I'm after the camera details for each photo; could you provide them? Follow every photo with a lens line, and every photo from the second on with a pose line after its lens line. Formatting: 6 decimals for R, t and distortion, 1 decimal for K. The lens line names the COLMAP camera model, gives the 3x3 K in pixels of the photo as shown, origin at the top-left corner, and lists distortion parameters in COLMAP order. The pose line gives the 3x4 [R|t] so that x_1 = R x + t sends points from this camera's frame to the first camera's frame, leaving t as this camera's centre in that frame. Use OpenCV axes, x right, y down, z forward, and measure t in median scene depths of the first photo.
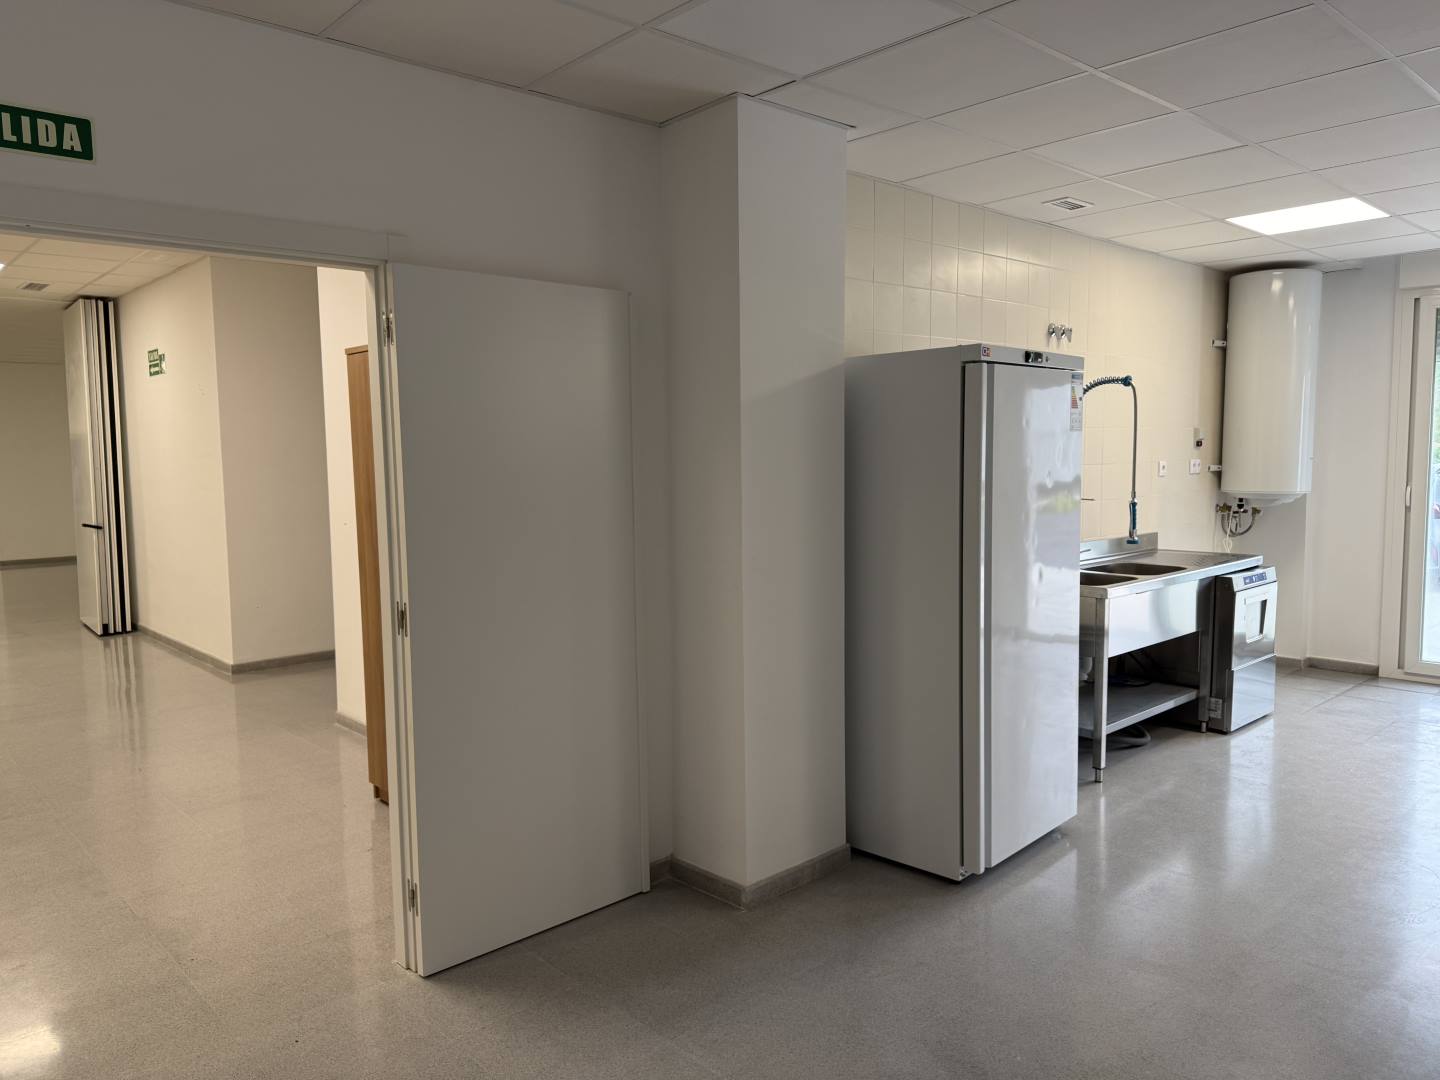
lens RADIAL K [[1025.2, 0, 702.8], [0, 1025.2, 537.0], [0, 0, 1]] dist [0.059931, -0.057363]
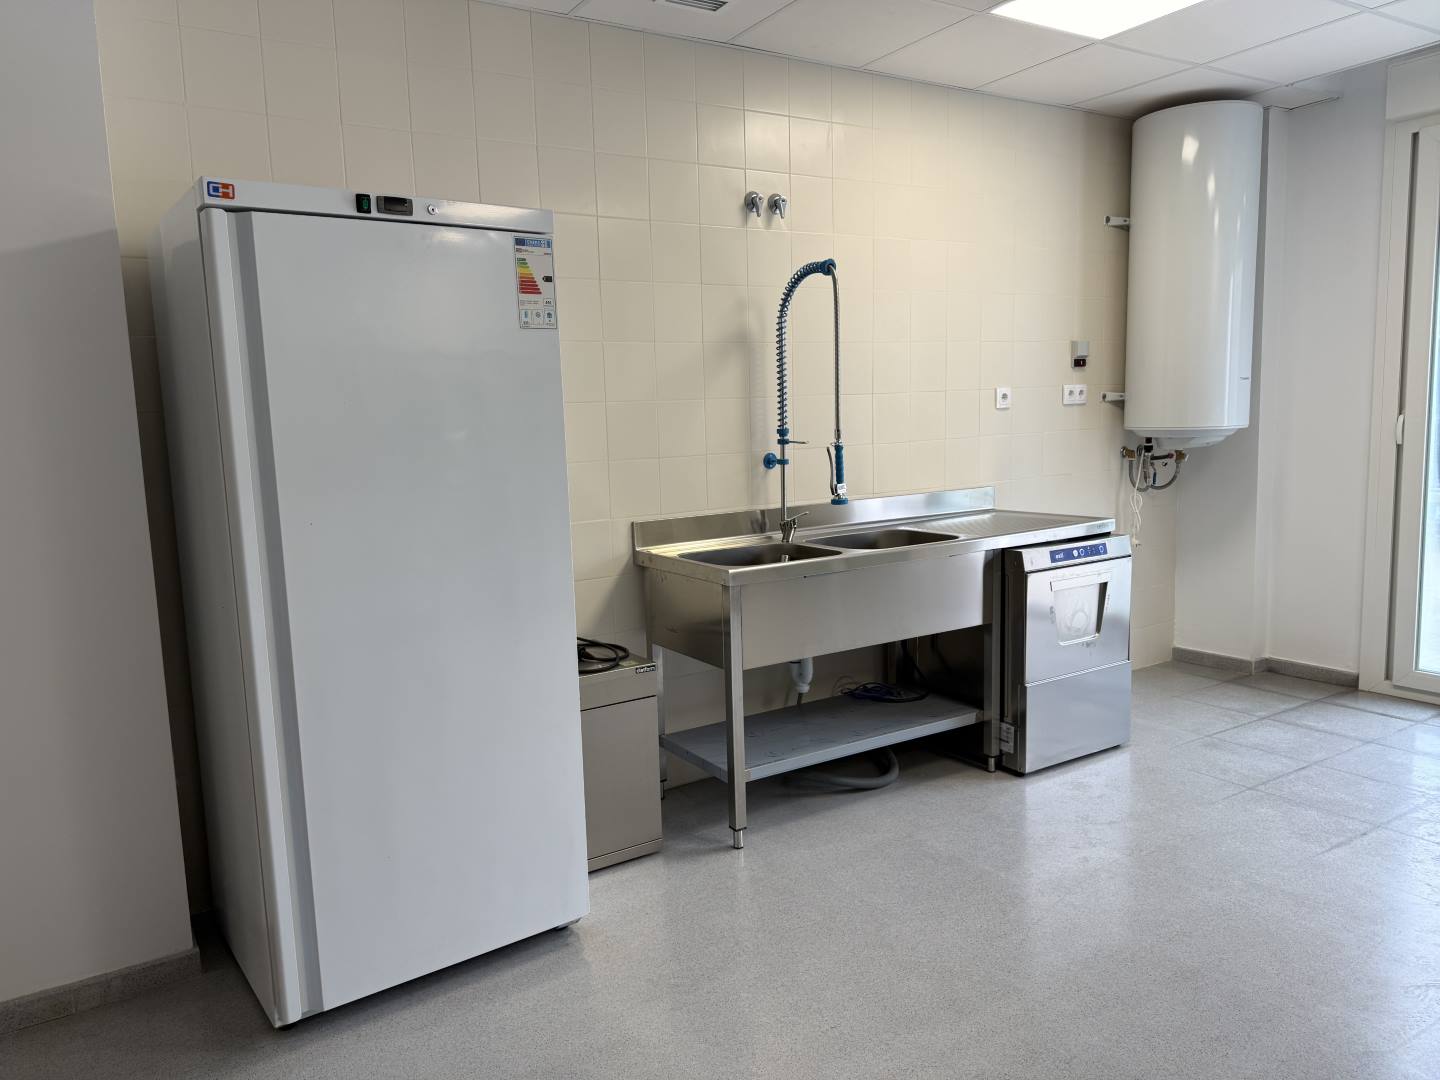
lens RADIAL K [[1025.2, 0, 617.1], [0, 1025.2, 541.3], [0, 0, 1]] dist [0.059931, -0.057363]
pose [[0.978588, 0.001497, -0.205825, 0.362838], [0.007653, 0.999018, 0.043649, 0.000239], [0.205688, -0.044290, 0.977615, 0.258310]]
